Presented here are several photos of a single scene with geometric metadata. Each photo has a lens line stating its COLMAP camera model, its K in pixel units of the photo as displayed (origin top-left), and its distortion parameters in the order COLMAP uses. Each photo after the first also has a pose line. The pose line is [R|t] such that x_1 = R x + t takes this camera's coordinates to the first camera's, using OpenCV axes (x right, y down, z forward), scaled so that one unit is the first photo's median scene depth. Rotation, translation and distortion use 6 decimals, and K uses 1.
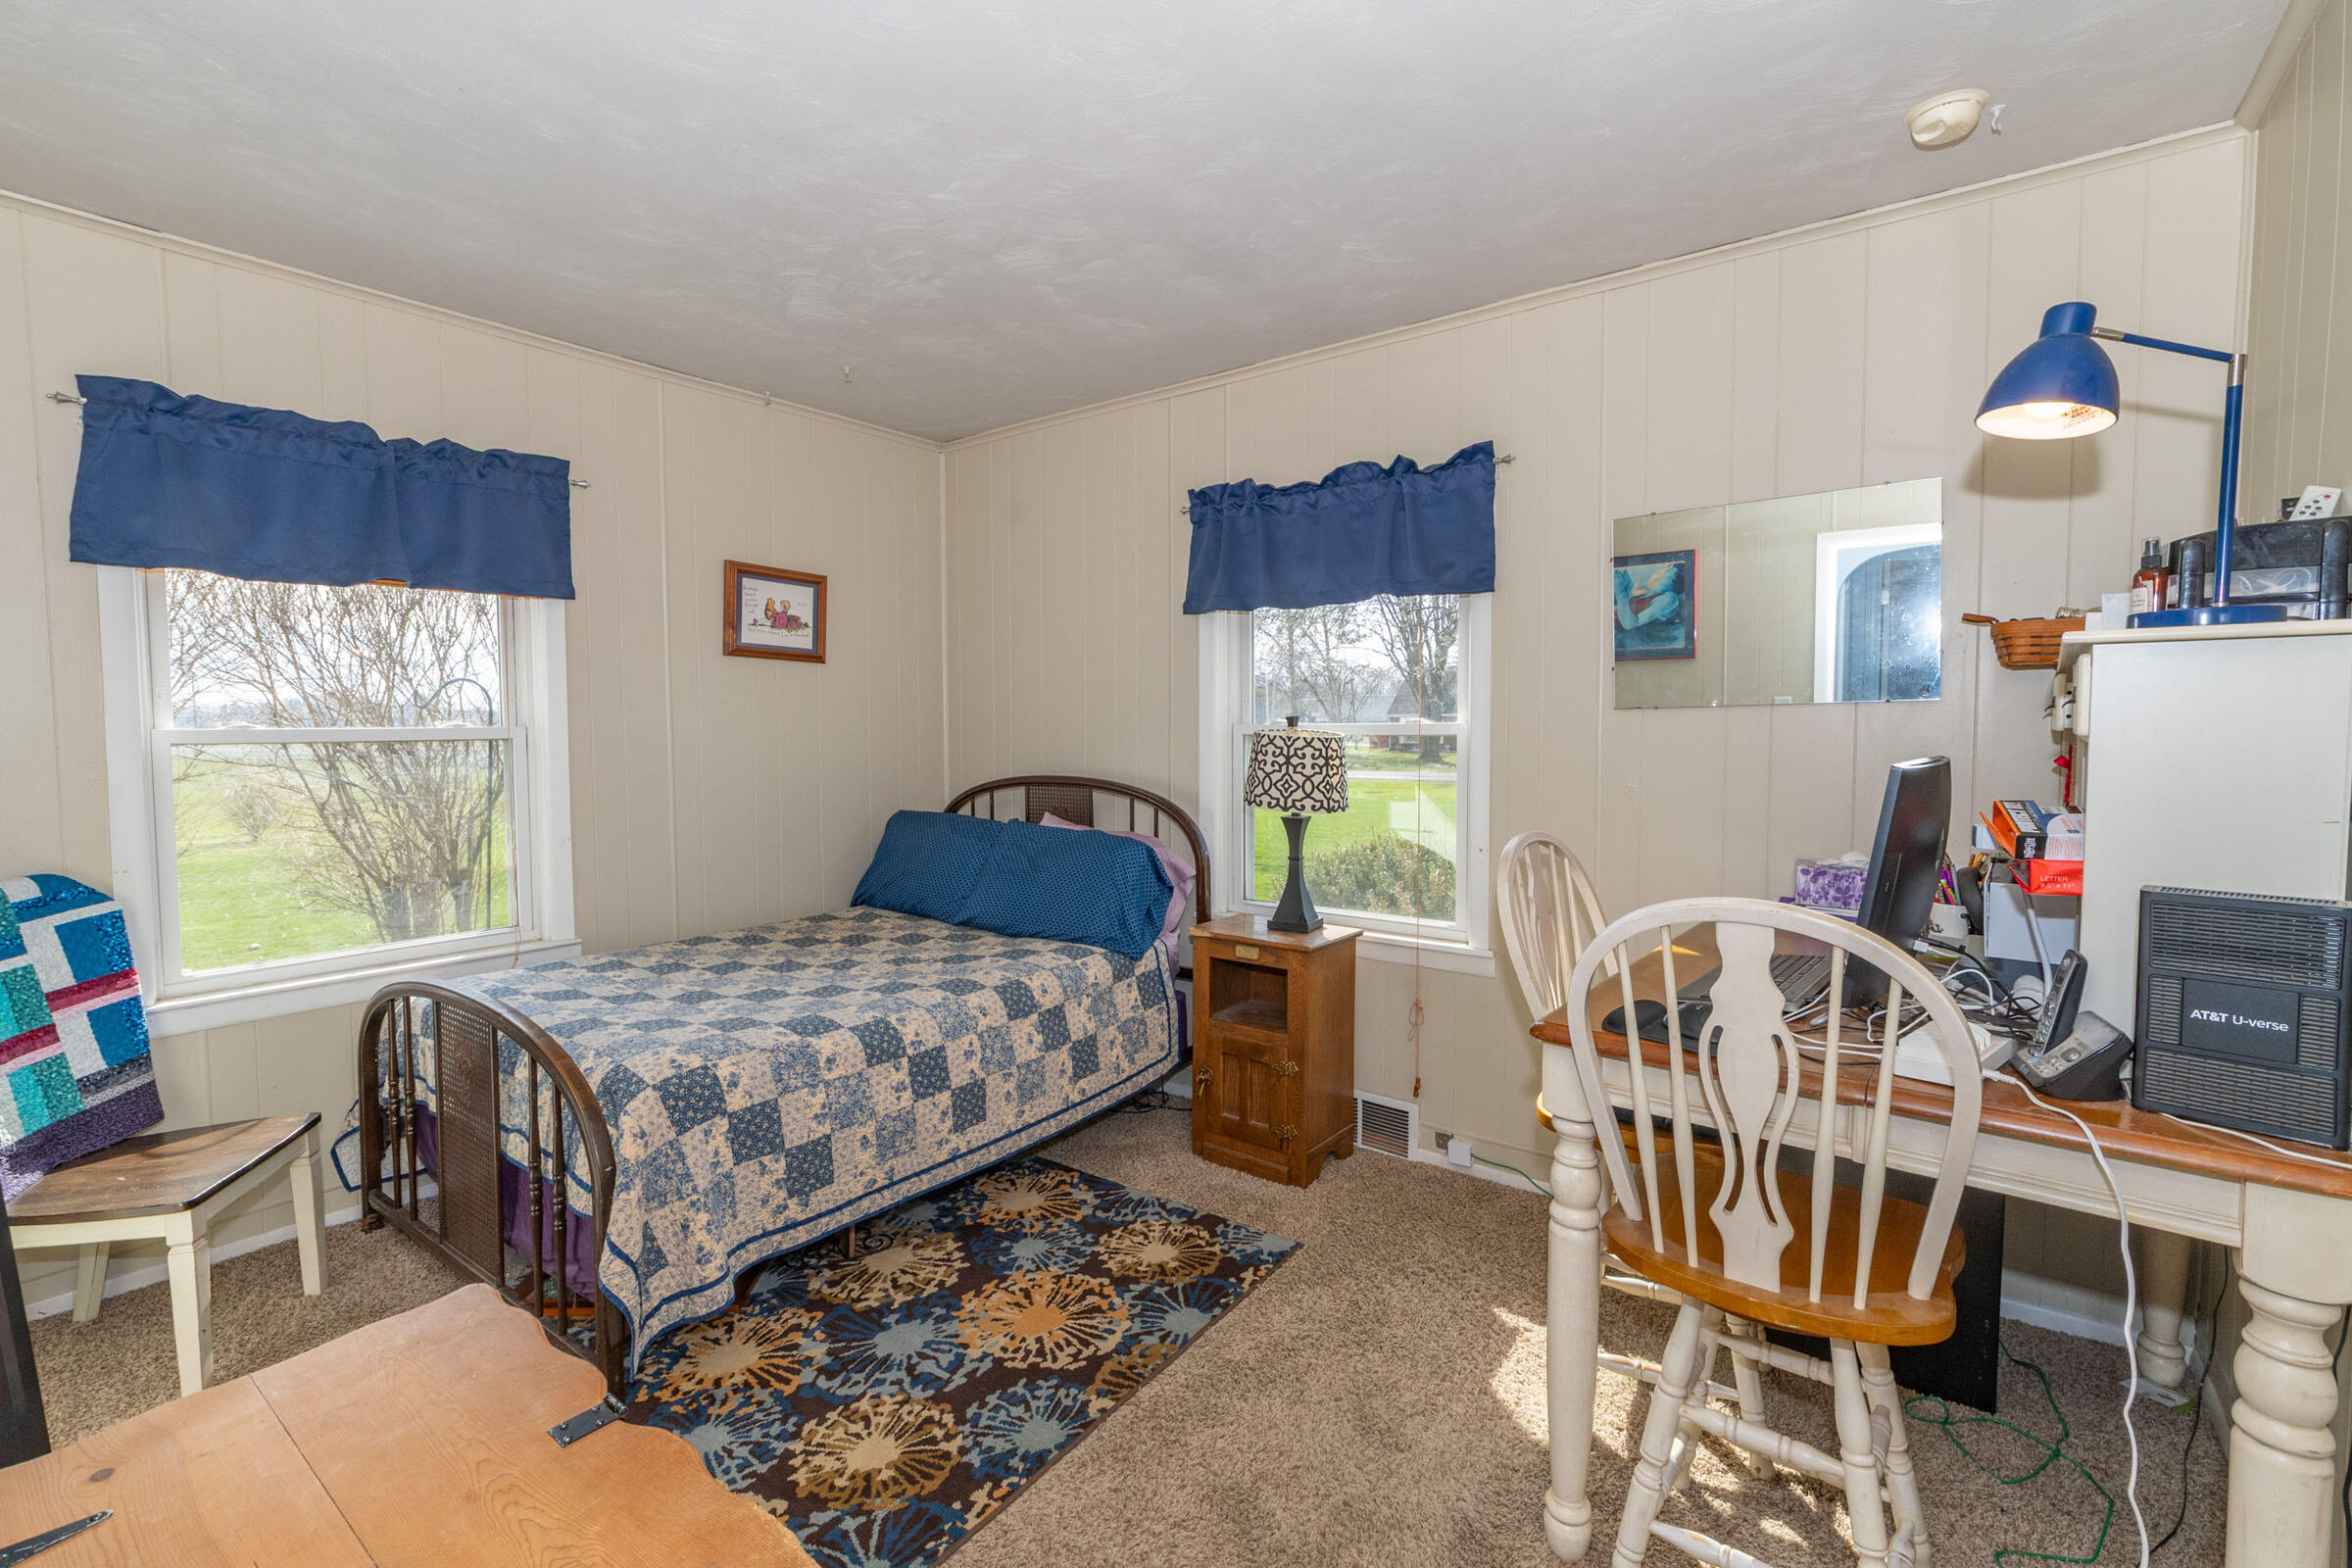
lens RADIAL K [[1034.1, 0, 1168.5], [0, 1034.1, 774.3], [0, 0, 1]] dist [0.000363, 0.001021]
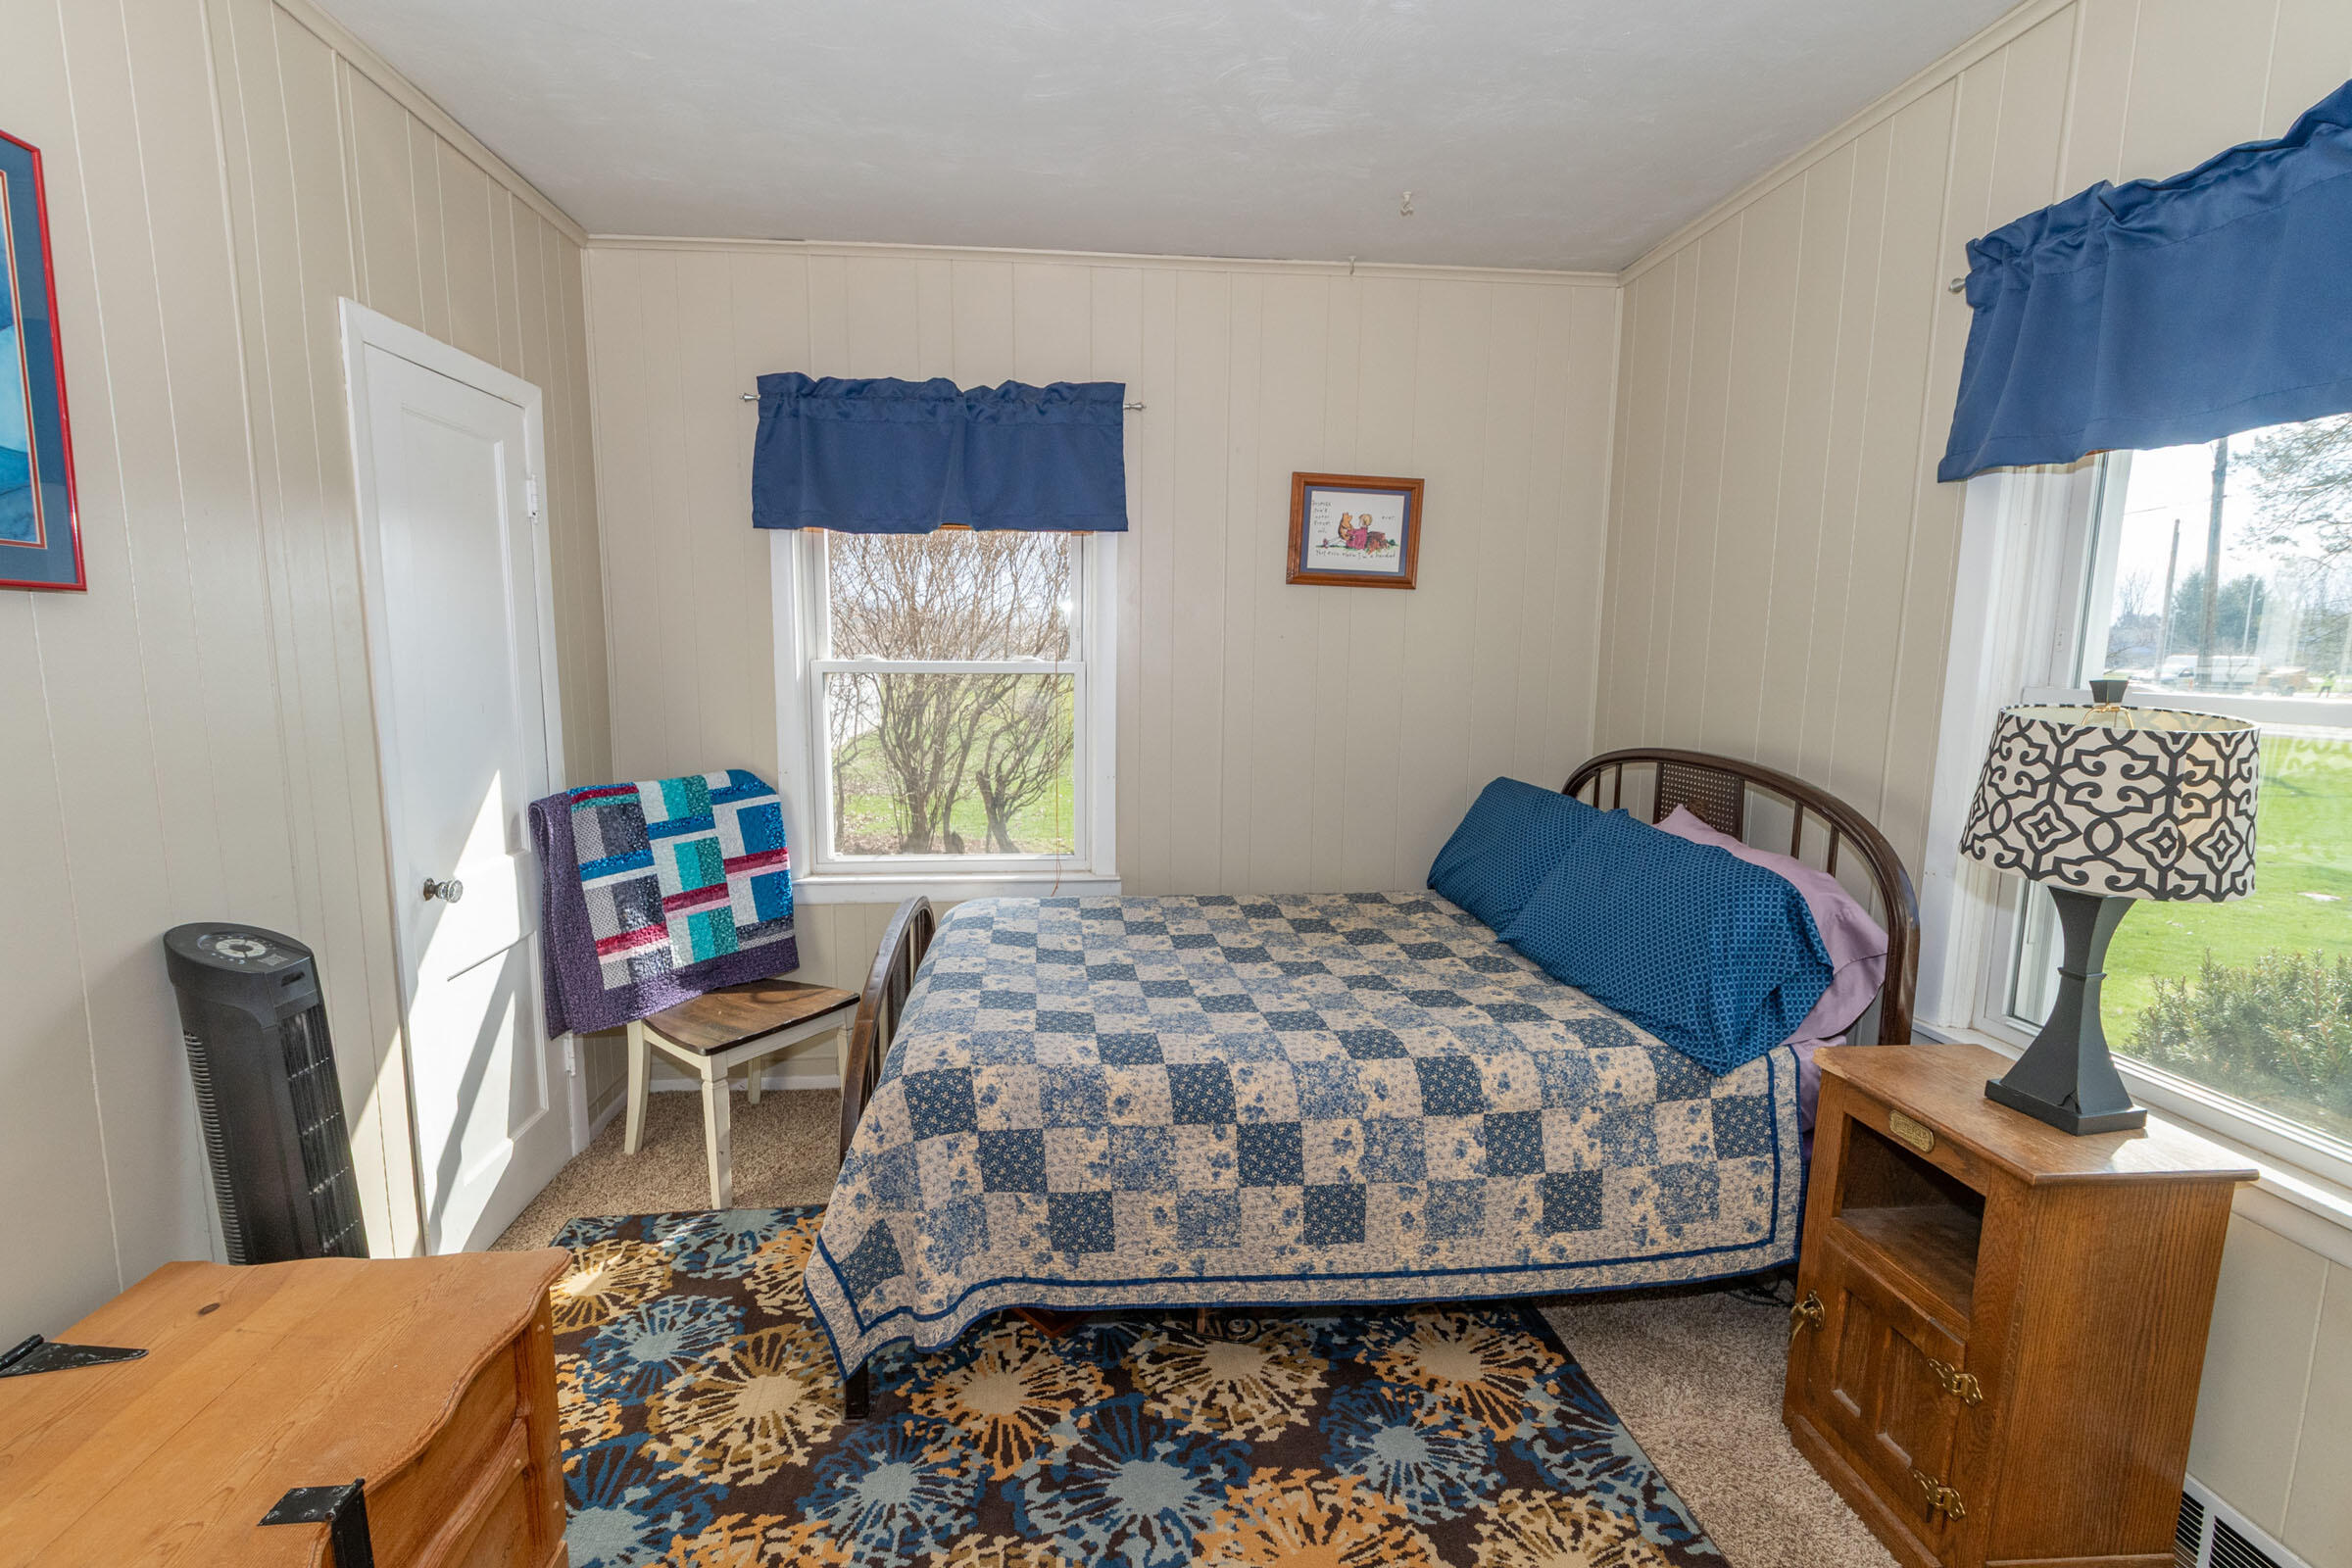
lens RADIAL K [[1034.1, 0, 1188.9], [0, 1034.1, 780.9], [0, 0, 1]] dist [0.000363, 0.001021]
pose [[0.670994, 0.110293, -0.733214, 0.212661], [-0.050996, 0.993398, 0.102762, -0.042380], [0.739707, -0.031562, 0.672189, 0.417370]]
